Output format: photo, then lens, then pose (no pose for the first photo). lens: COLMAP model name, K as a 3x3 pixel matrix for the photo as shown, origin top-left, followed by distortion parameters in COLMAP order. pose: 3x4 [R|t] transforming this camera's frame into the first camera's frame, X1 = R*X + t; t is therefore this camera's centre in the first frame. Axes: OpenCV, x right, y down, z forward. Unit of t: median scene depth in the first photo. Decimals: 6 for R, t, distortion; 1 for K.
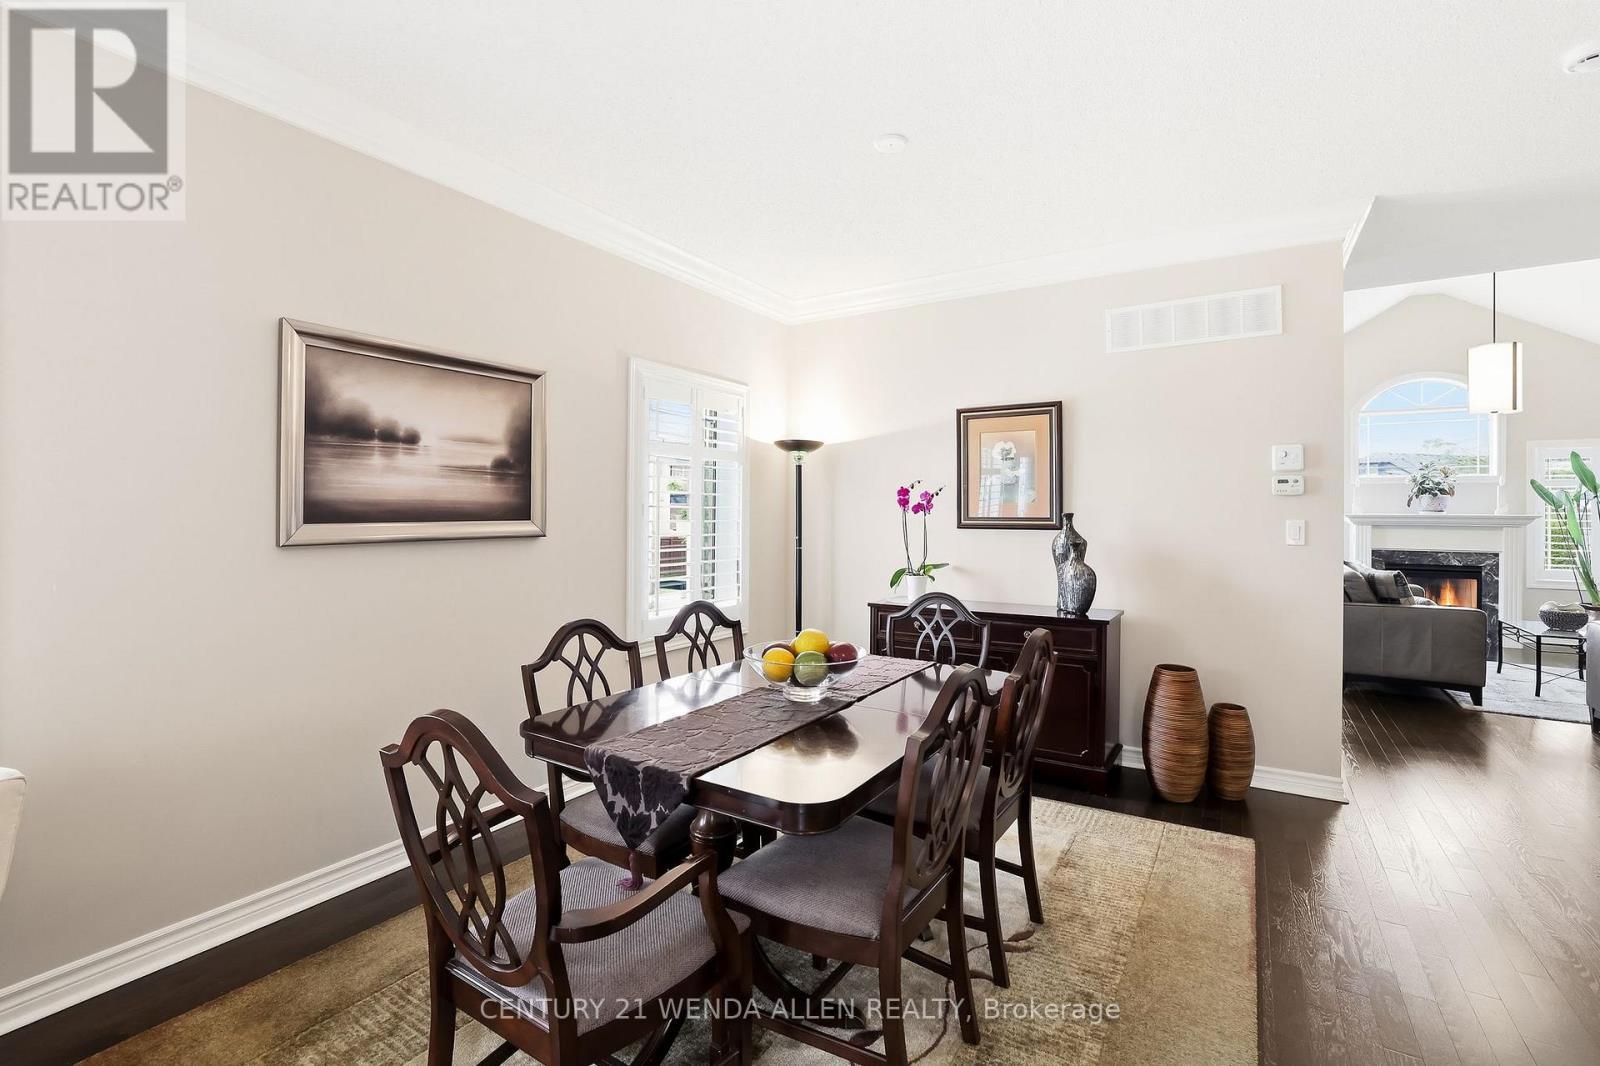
lens RADIAL K [[707.5, 0, 802.0], [0, 707.5, 514.7], [0, 0, 1]] dist [-0.048367, 0.017522]
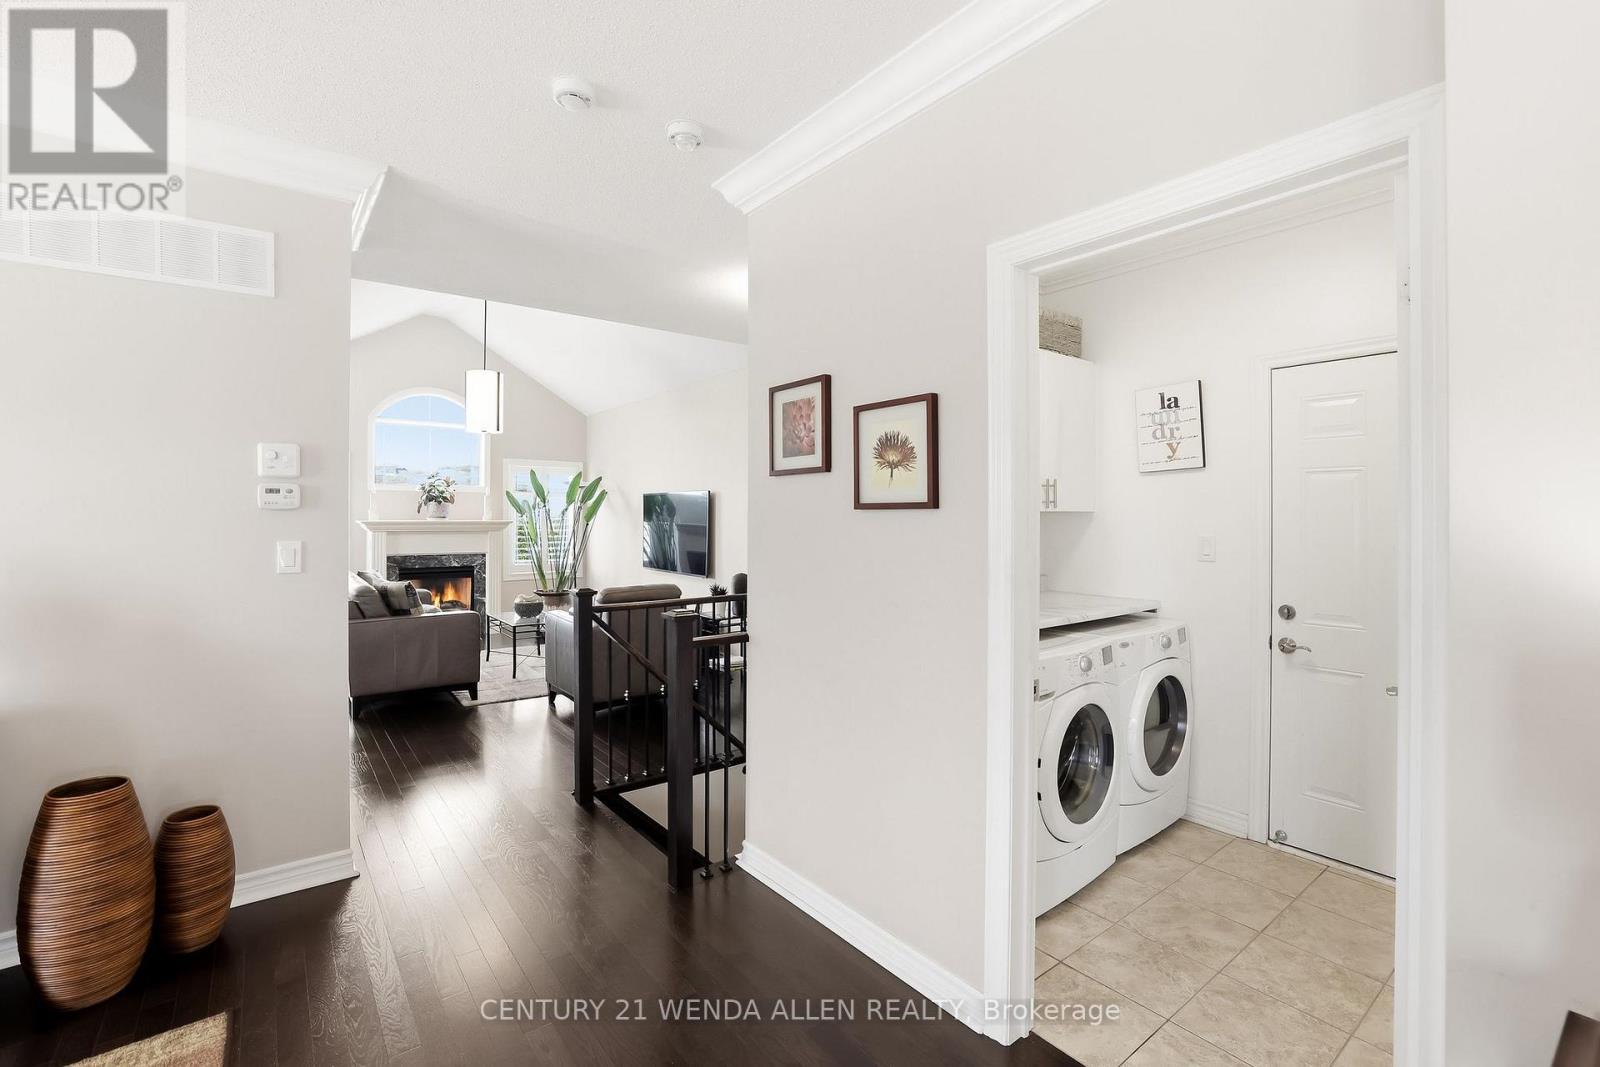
lens RADIAL K [[707.5, 0, 802.0], [0, 707.5, 515.2], [0, 0, 1]] dist [-0.048367, 0.017522]
pose [[0.341575, -0.002929, 0.939850, 0.116662], [0.002328, 0.999995, 0.002270, -0.014364], [-0.939851, 0.001412, 0.341581, 0.125976]]
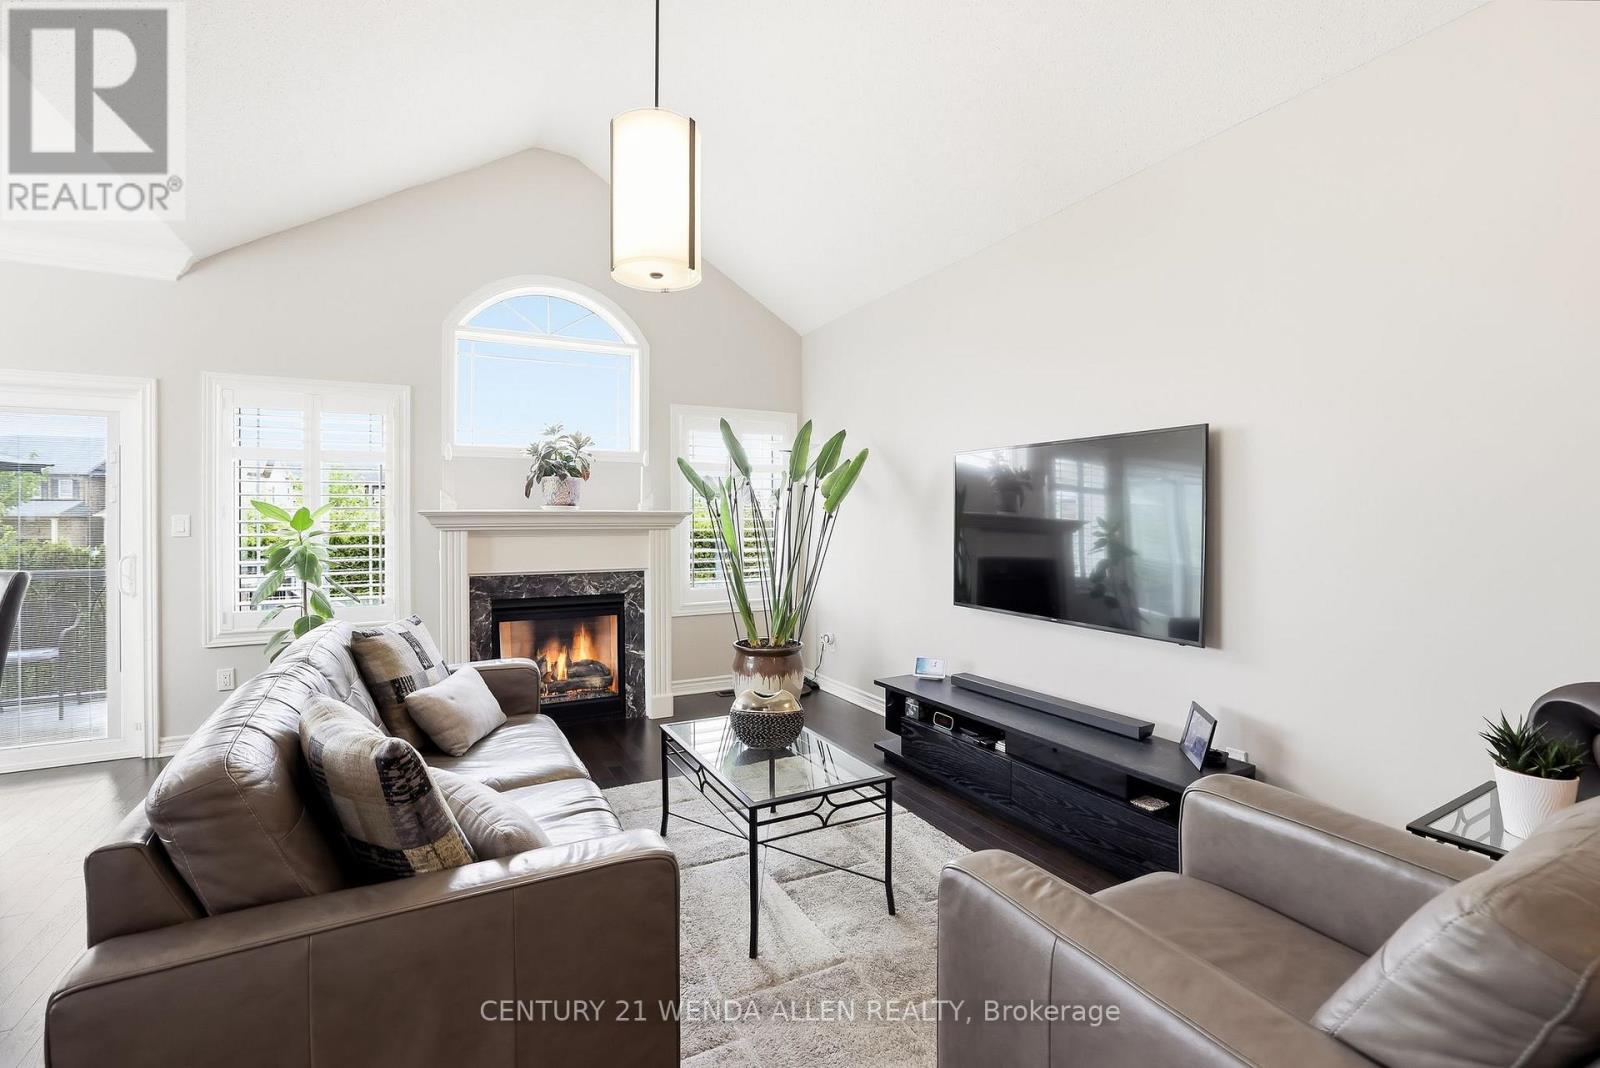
lens RADIAL K [[707.5, 0, 802.0], [0, 707.5, 515.7], [0, 0, 1]] dist [-0.048367, 0.017522]
pose [[0.496842, -0.004179, 0.867831, 0.724957], [0.006610, 0.999978, 0.001031, 0.007076], [-0.867816, 0.005224, 0.496859, 0.760335]]
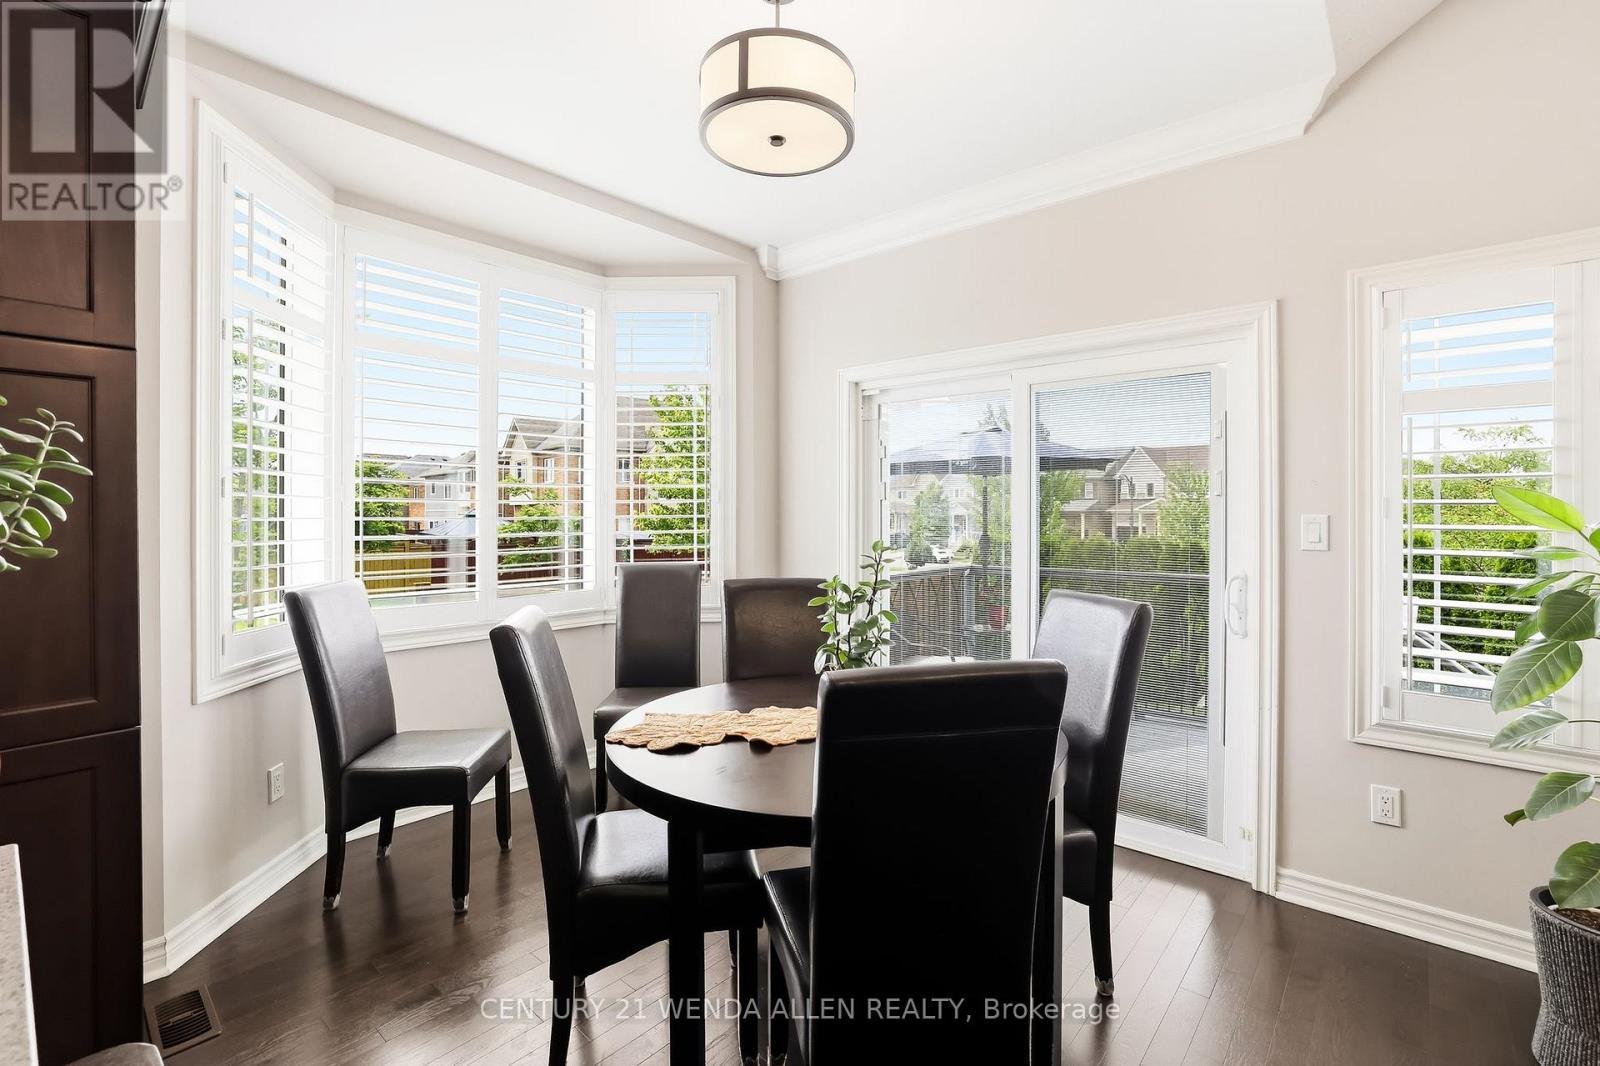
lens RADIAL K [[707.5, 0, 802.0], [0, 707.5, 514.7], [0, 0, 1]] dist [-0.048367, 0.017522]
pose [[0.988251, -0.004464, -0.152773, 0.773708], [0.004371, 0.999990, -0.000944, 0.001098], [0.152776, 0.000265, 0.988261, 1.217483]]
